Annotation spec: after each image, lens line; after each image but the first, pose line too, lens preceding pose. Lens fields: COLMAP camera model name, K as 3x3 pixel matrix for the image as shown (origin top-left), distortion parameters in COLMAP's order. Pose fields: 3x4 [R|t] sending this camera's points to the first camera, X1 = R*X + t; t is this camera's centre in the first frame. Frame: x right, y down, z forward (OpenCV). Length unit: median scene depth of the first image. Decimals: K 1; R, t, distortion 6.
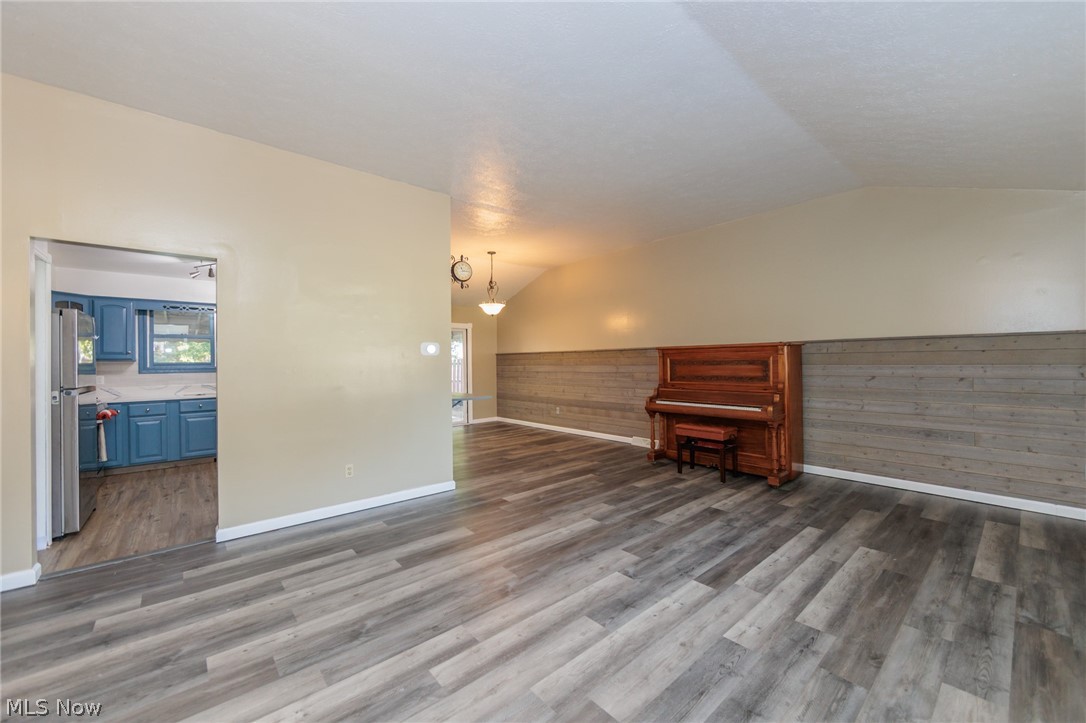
lens RADIAL K [[411.5, 0, 543.0], [0, 411.5, 361.5], [0, 0, 1]] dist [-0.001367, -0.000220]
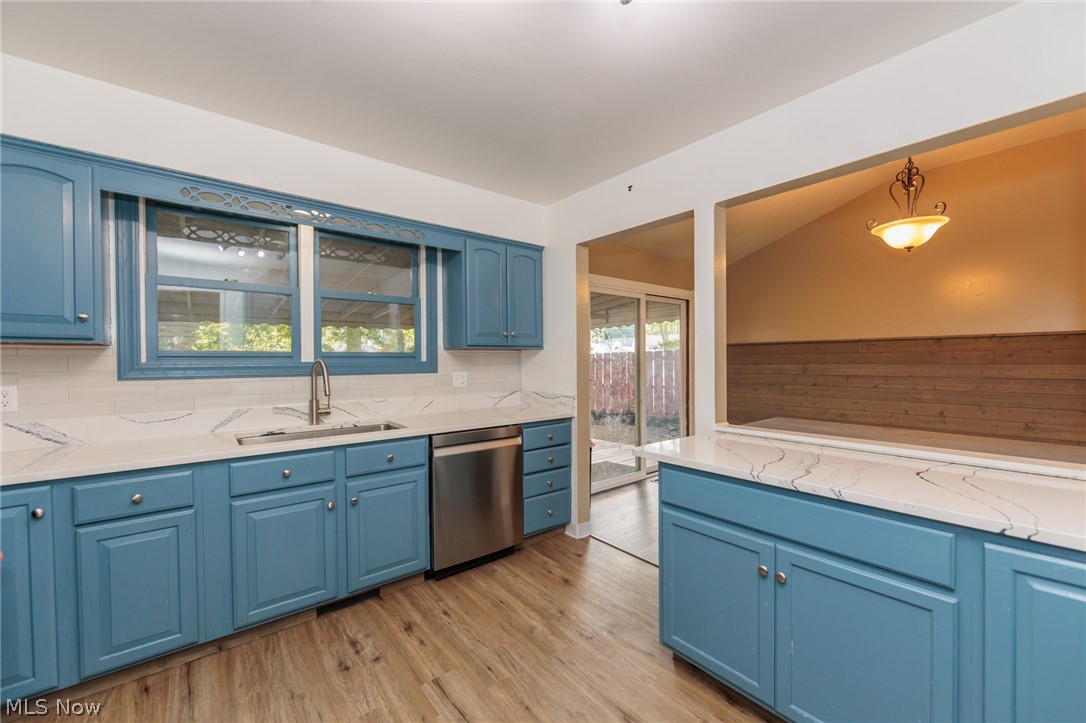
lens RADIAL K [[424.9, 0, 543.4], [0, 424.9, 362.8], [0, 0, 1]] dist [-0.001675, -0.000262]
pose [[0.999516, 0.005542, -0.030624, -0.592190], [-0.005333, 0.999962, 0.006915, 0.009604], [0.030661, -0.006749, 0.999507, 0.633064]]
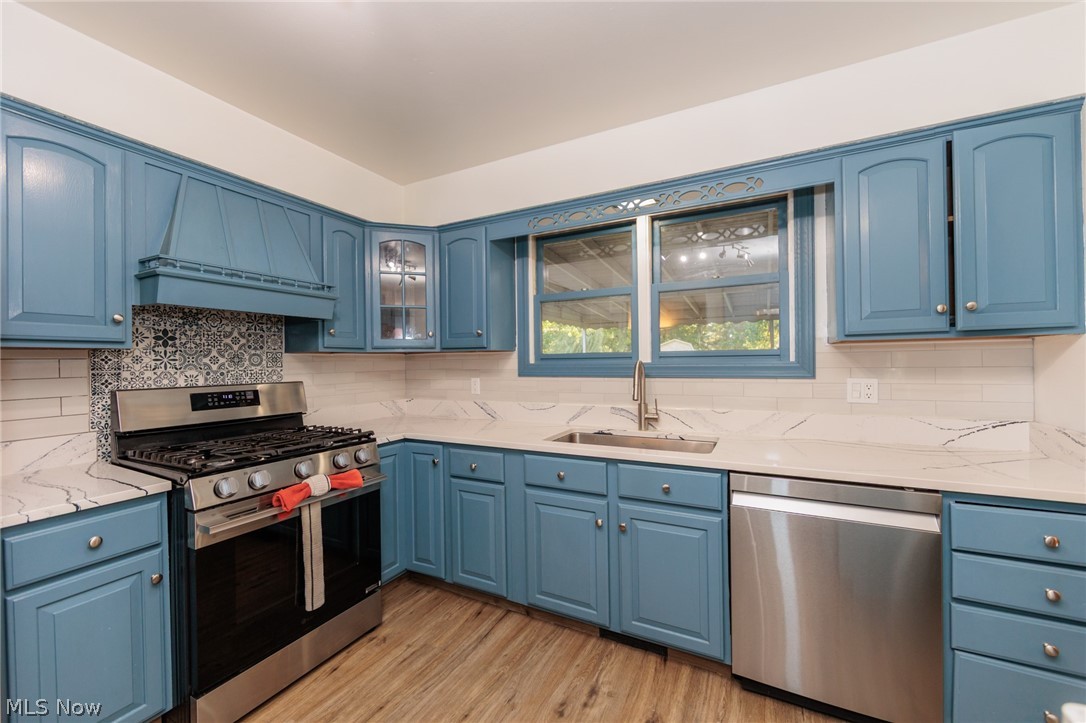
lens RADIAL K [[424.9, 0, 543.4], [0, 424.9, 362.8], [0, 0, 1]] dist [-0.001675, -0.000262]
pose [[0.372583, 0.009301, -0.927952, -0.492216], [0.009148, 0.999864, 0.013695, 0.006492], [0.927954, -0.013591, 0.372448, 0.838921]]
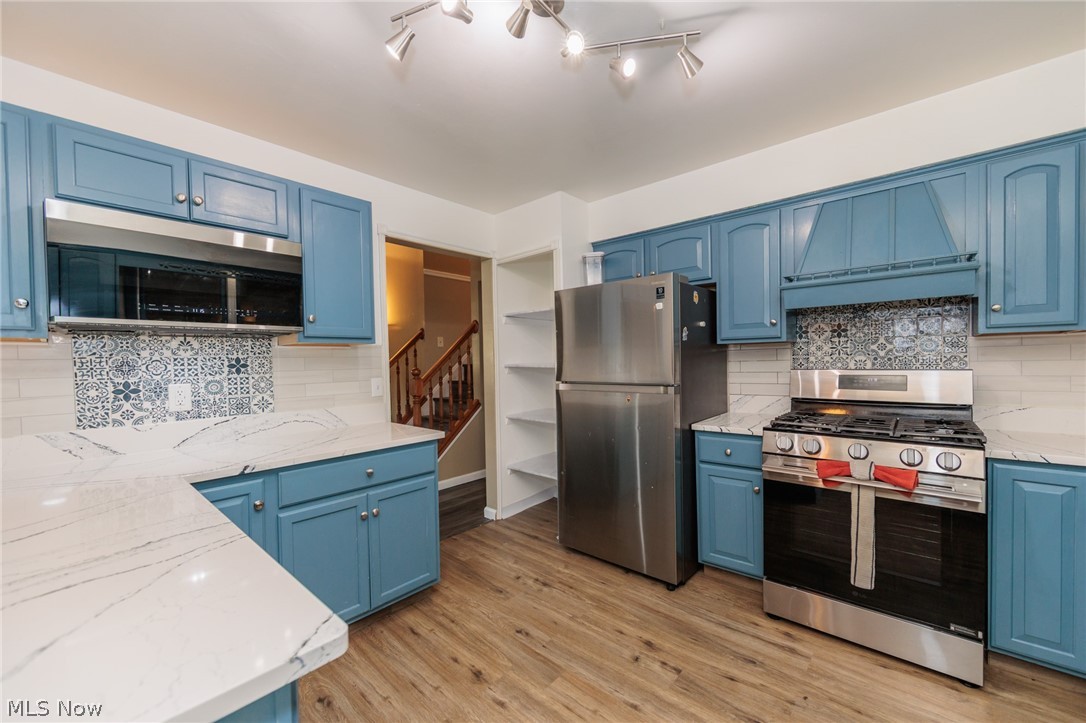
lens RADIAL K [[424.1, 0, 553.4], [0, 424.1, 370.7], [0, 0, 1]] dist [-0.001805, 0.000080]
pose [[-0.988820, 0.031145, -0.145826, -0.572007], [0.027966, 0.999326, 0.023797, 0.011387], [0.146468, 0.019453, -0.989024, 1.084403]]
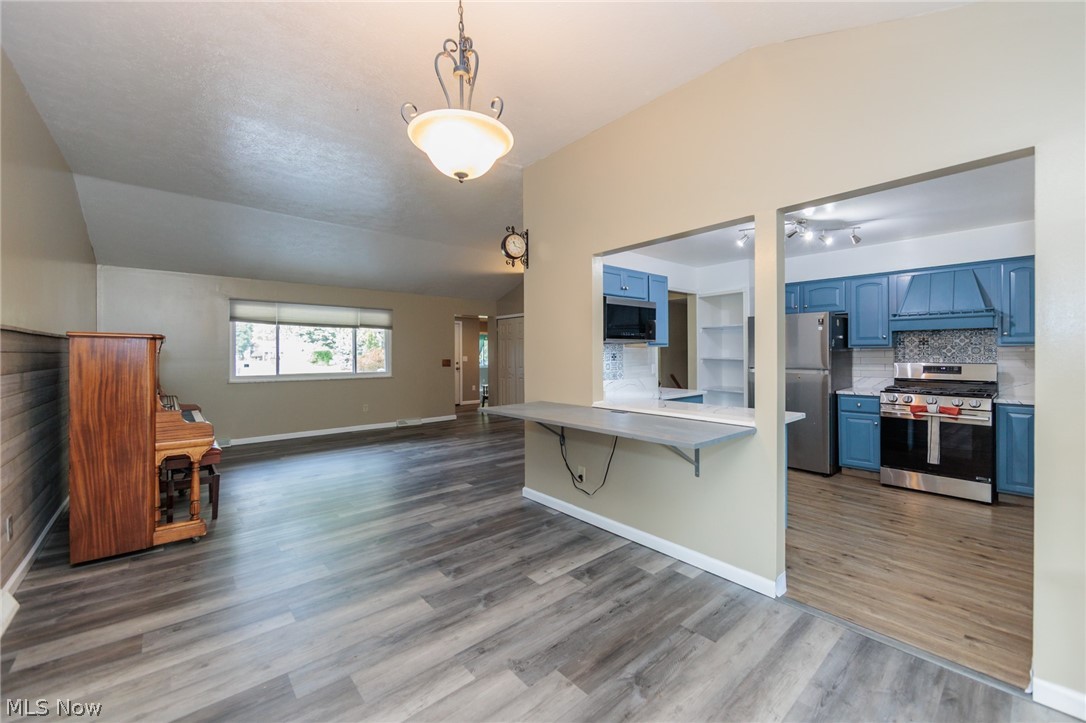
lens RADIAL K [[432.1, 0, 551.1], [0, 432.1, 357.9], [0, 0, 1]] dist [-0.000060, -0.000123]
pose [[-0.999735, 0.016392, -0.016192, -0.204959], [0.016237, 0.999822, 0.009648, -0.000080], [0.016347, 0.009382, -0.999822, 1.507120]]
